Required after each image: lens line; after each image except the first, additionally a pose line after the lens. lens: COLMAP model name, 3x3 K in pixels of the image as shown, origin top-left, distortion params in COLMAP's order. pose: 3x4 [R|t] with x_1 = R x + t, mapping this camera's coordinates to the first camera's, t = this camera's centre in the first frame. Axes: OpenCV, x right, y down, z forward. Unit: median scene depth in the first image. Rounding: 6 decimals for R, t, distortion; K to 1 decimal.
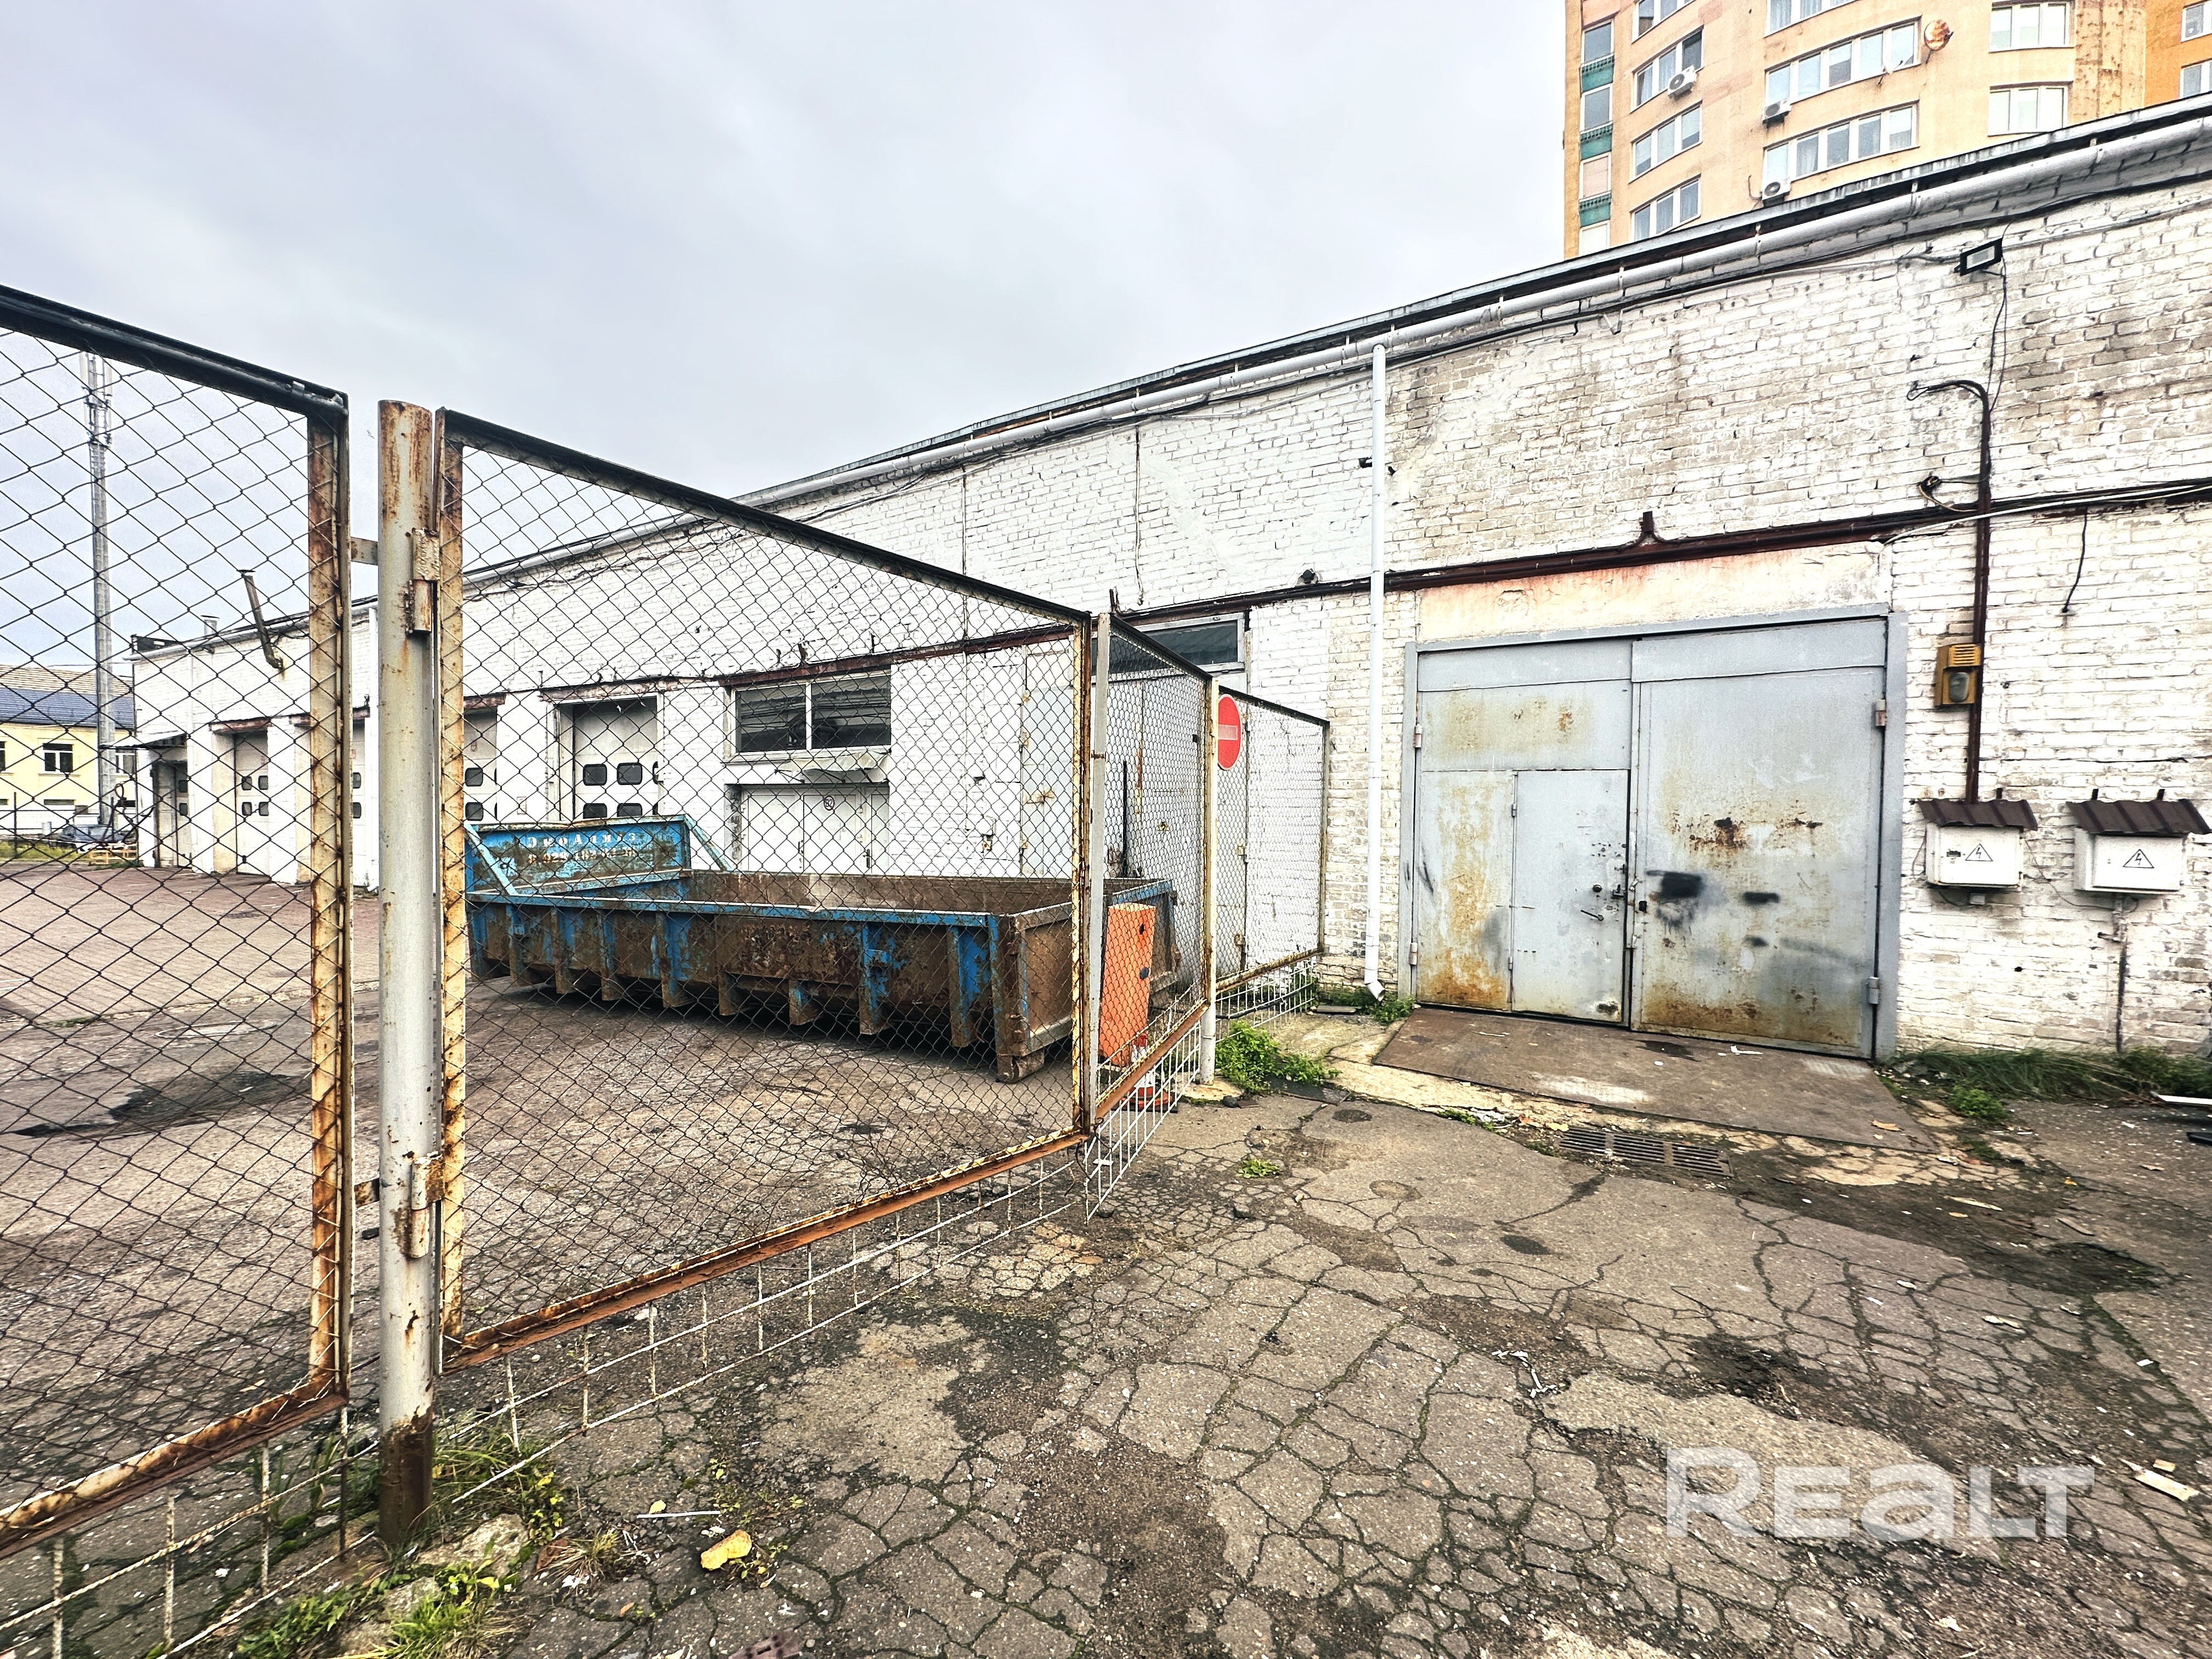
lens RADIAL K [[891.0, 0, 1106.7], [0, 891.0, 832.5], [0, 0, 1]] dist [0.004991, -0.000379]
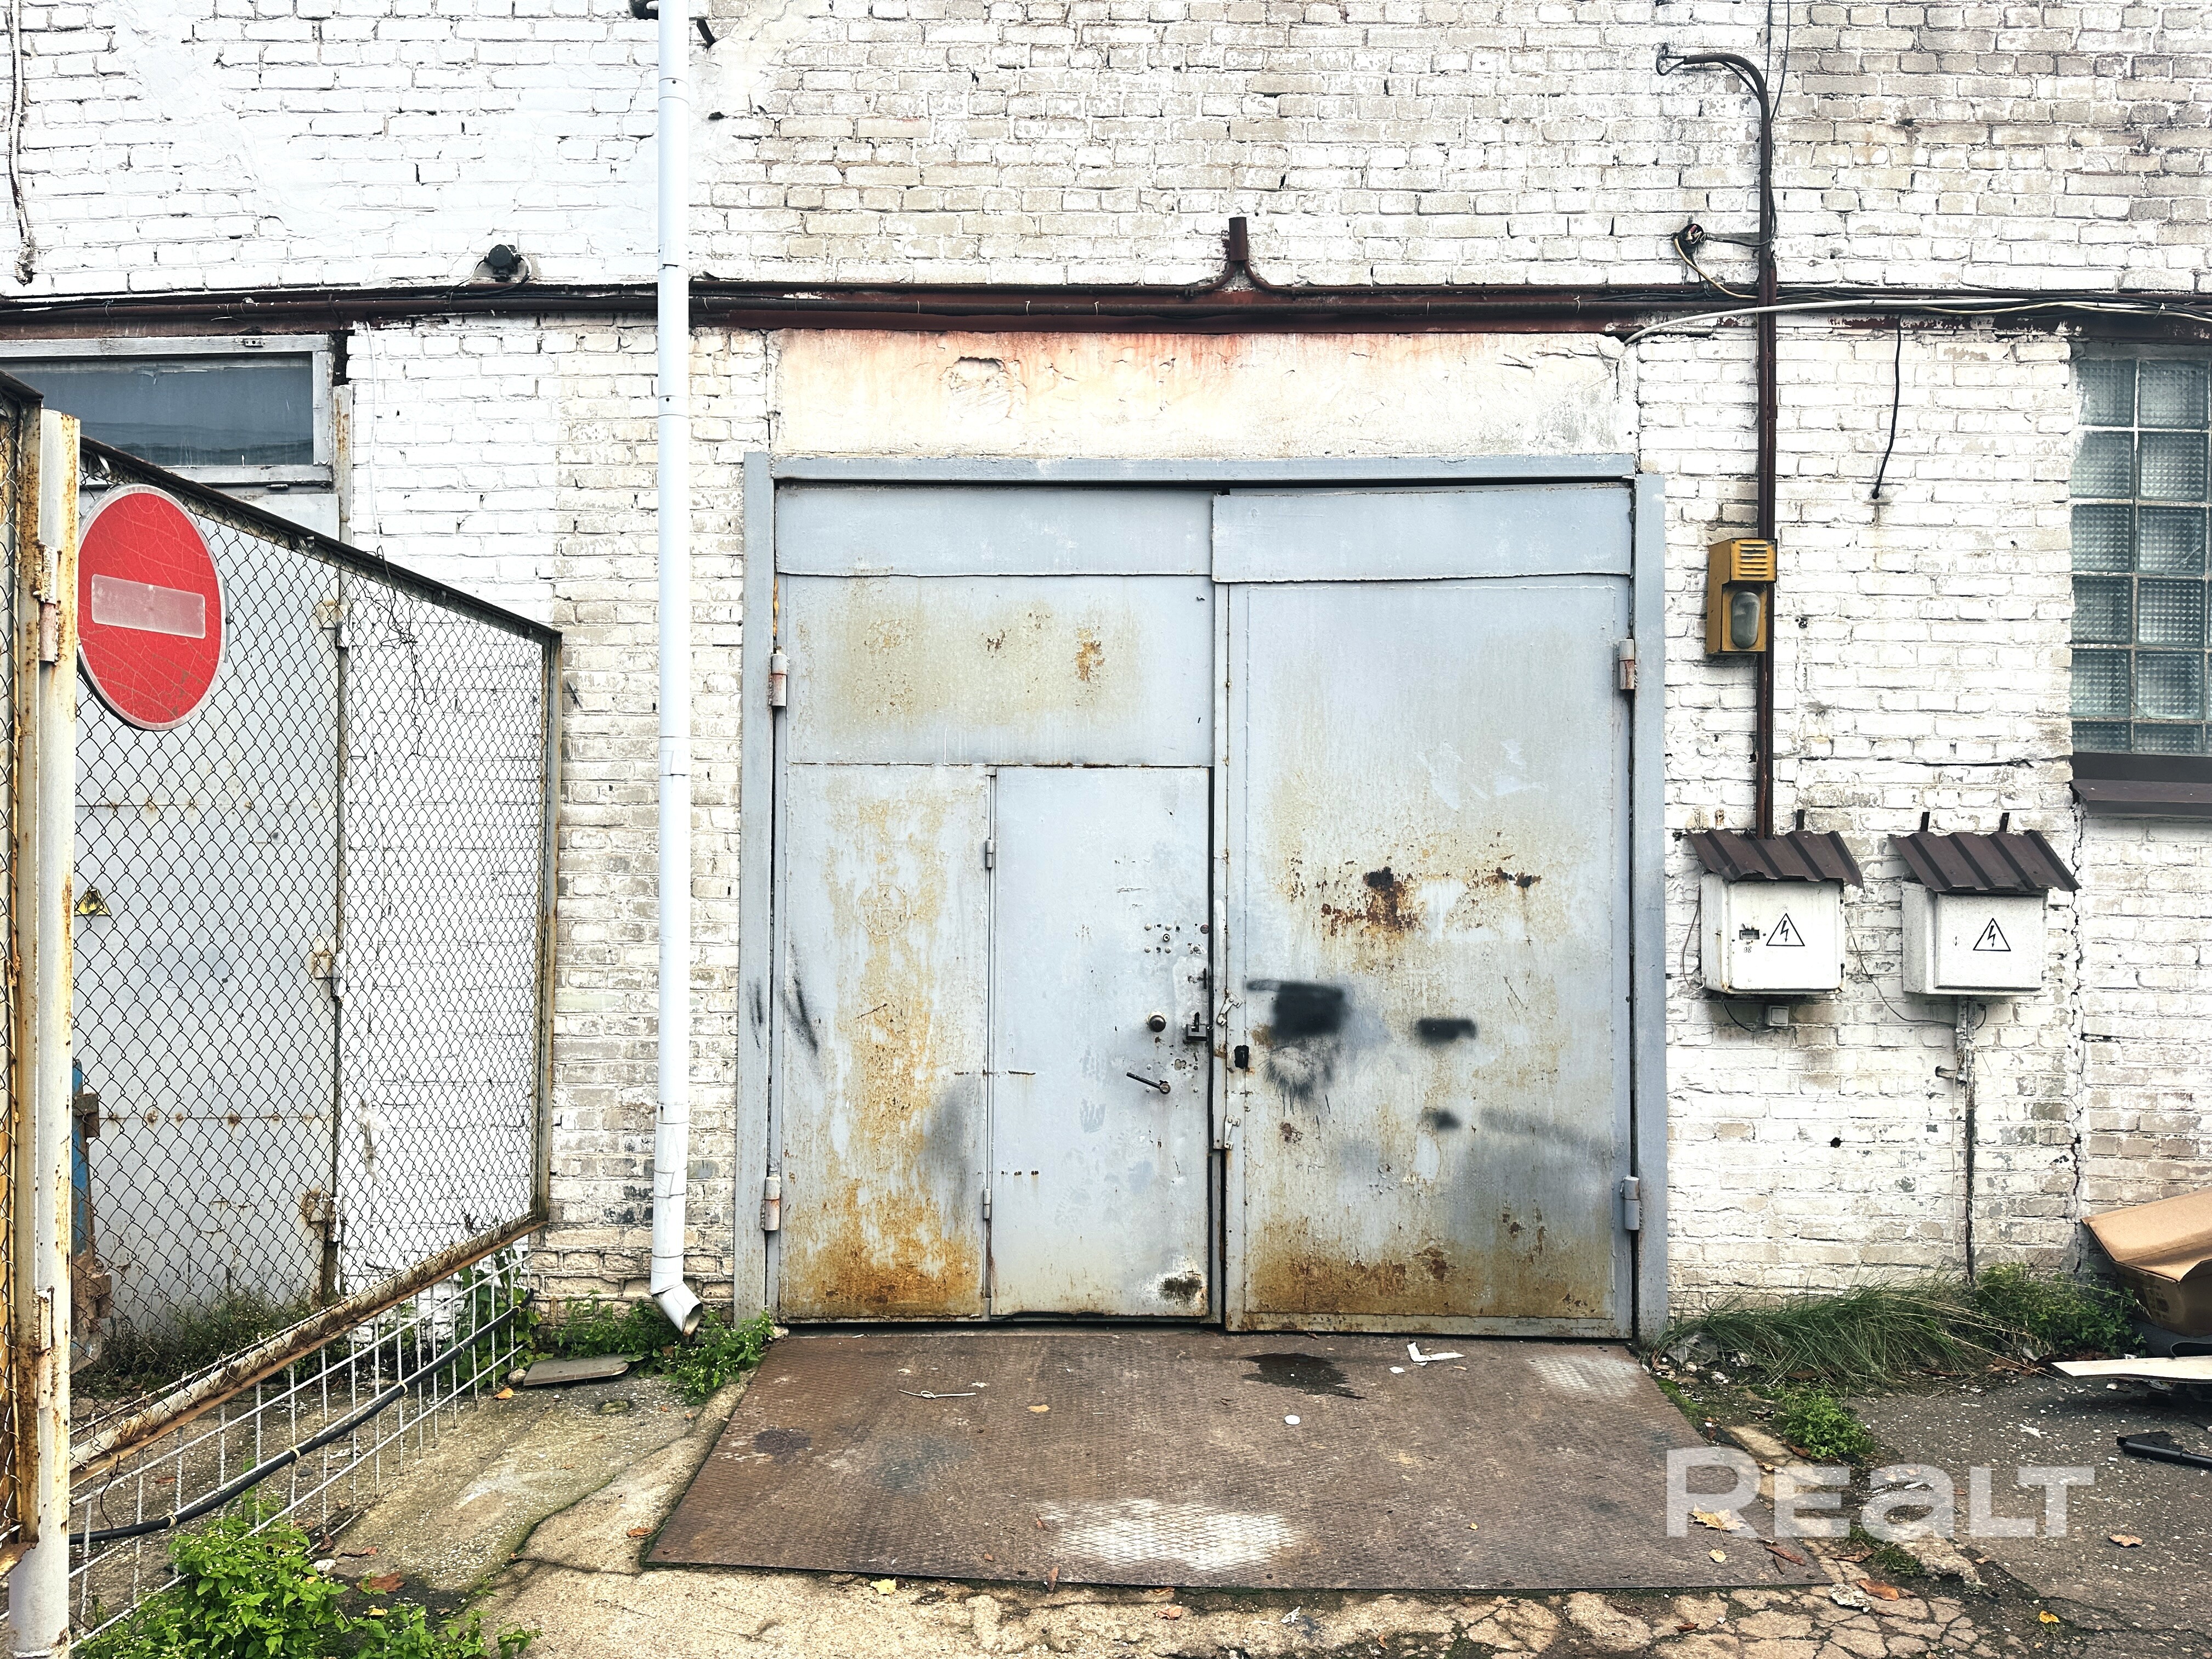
lens RADIAL K [[1549.1, 0, 1107.9], [0, 1549.1, 839.1], [0, 0, 1]] dist [0.010033, -0.011188]
pose [[0.872707, 0.000690, 0.488244, 0.155060], [0.017097, 0.999343, -0.031972, -0.008081], [-0.487945, 0.036249, 0.872121, 0.349956]]
